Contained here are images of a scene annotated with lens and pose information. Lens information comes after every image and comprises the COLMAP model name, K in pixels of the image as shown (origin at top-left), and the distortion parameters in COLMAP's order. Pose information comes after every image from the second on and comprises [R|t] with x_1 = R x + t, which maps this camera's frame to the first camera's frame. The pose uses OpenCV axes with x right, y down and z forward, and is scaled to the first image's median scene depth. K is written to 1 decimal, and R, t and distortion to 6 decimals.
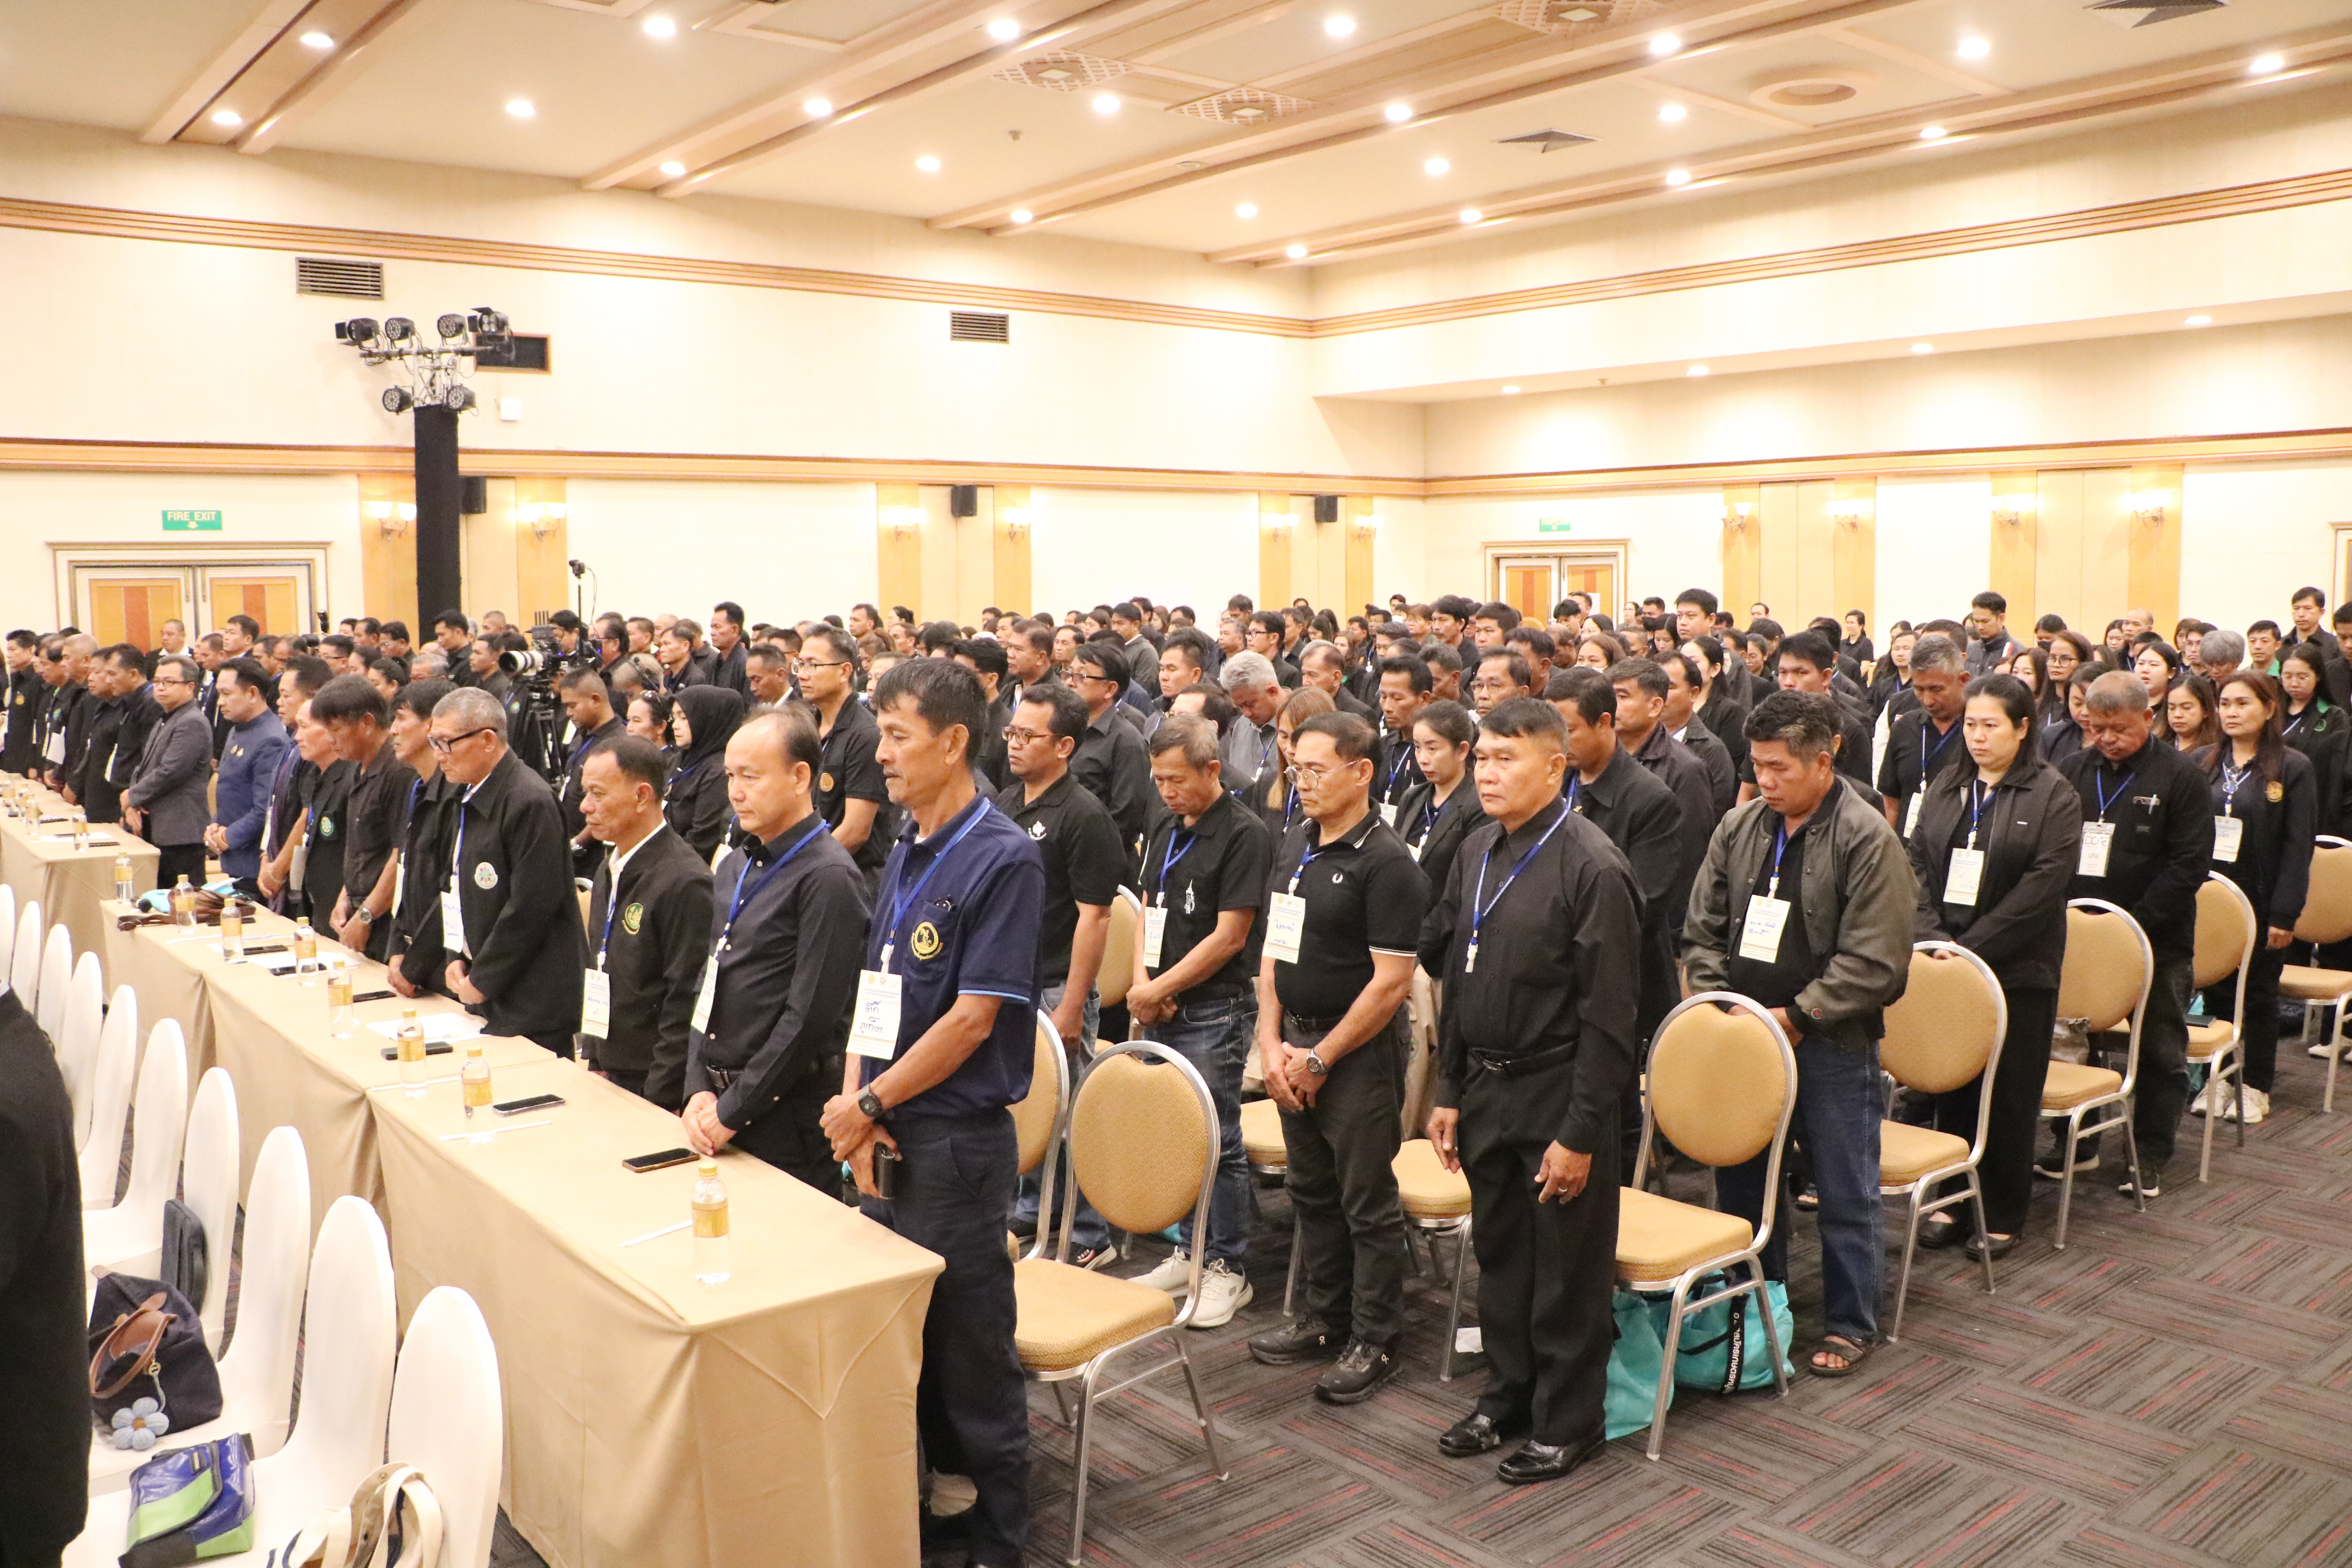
lens RADIAL K [[1935.3, 0, 1159.4], [0, 1935.3, 784.2], [0, 0, 1]] dist [-0.192425, 0.169002]
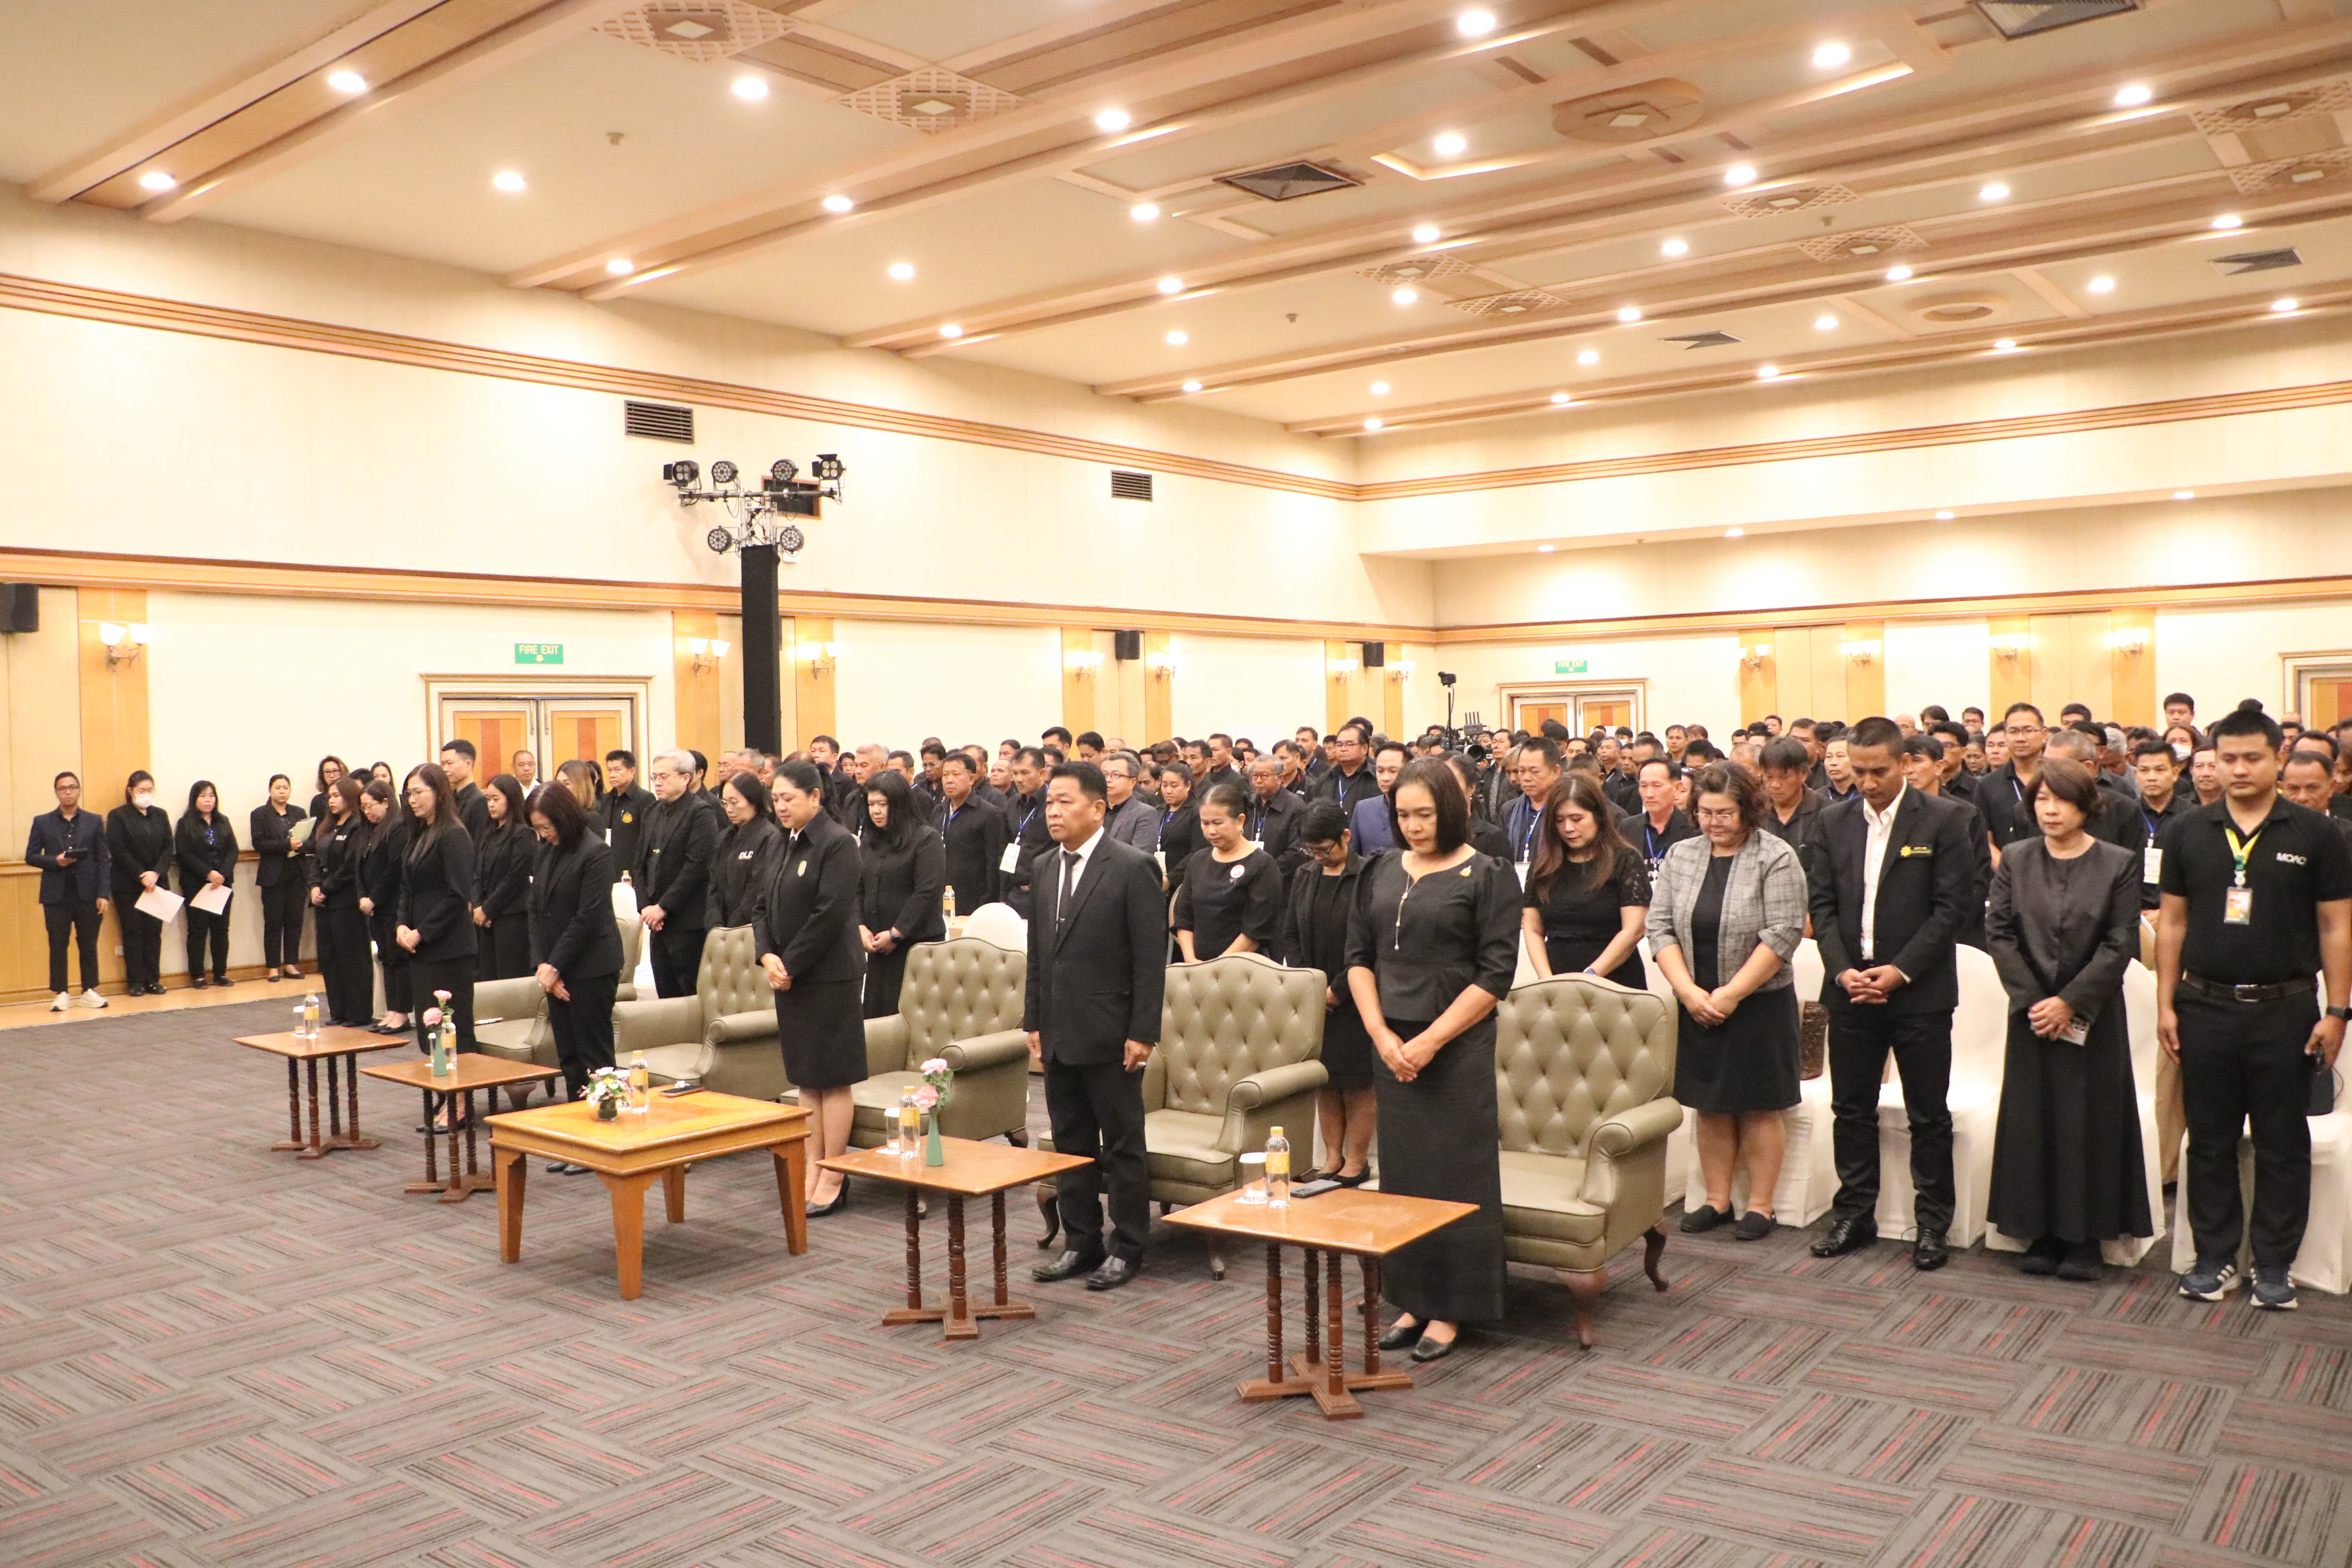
lens RADIAL K [[1935.3, 0, 1159.4], [0, 1935.3, 784.2], [0, 0, 1]] dist [-0.192425, 0.169002]
pose [[0.976343, -0.017912, 0.215486, -0.345176], [0.035784, 0.996206, -0.079328, 0.018684], [-0.213247, 0.085162, 0.973280, -0.058946]]
